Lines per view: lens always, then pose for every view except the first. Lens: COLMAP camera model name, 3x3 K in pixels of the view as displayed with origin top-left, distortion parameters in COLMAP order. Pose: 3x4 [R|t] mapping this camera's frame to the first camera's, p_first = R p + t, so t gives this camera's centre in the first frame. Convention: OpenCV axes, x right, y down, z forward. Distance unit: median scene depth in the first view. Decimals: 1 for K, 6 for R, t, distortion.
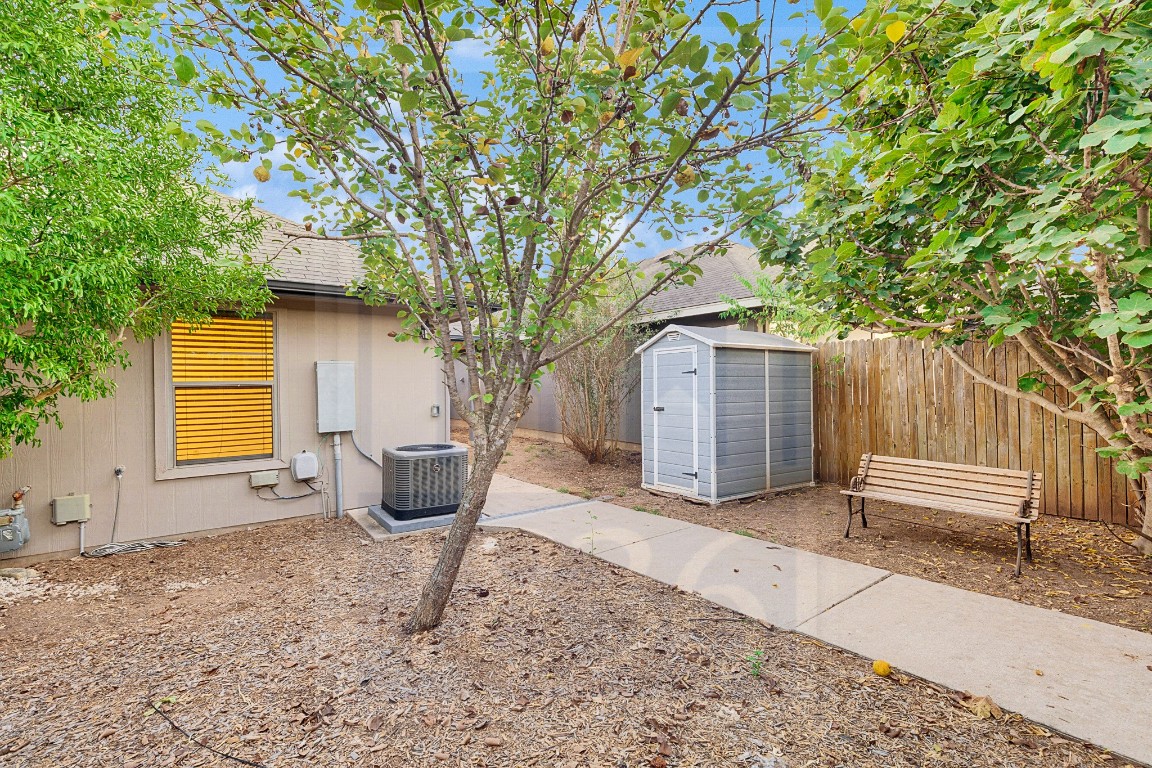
lens RADIAL K [[519.3, 0, 579.6], [0, 519.3, 382.8], [0, 0, 1]] dist [0.005414, 0.000473]
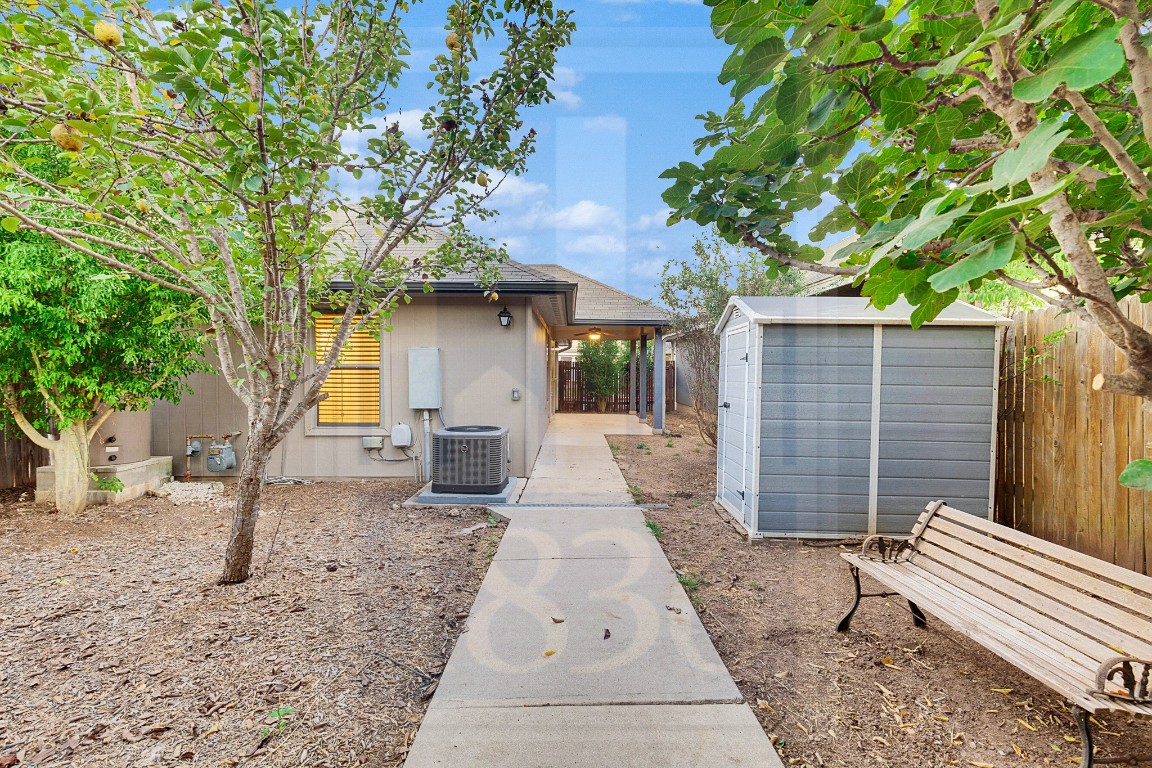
lens RADIAL K [[519.3, 0, 578.7], [0, 519.3, 381.2], [0, 0, 1]] dist [0.005414, 0.000473]
pose [[0.812460, 0.029364, -0.582277, 0.491545], [-0.015317, 0.999461, 0.029031, -0.005876], [0.582816, -0.014668, 0.812472, 0.265849]]
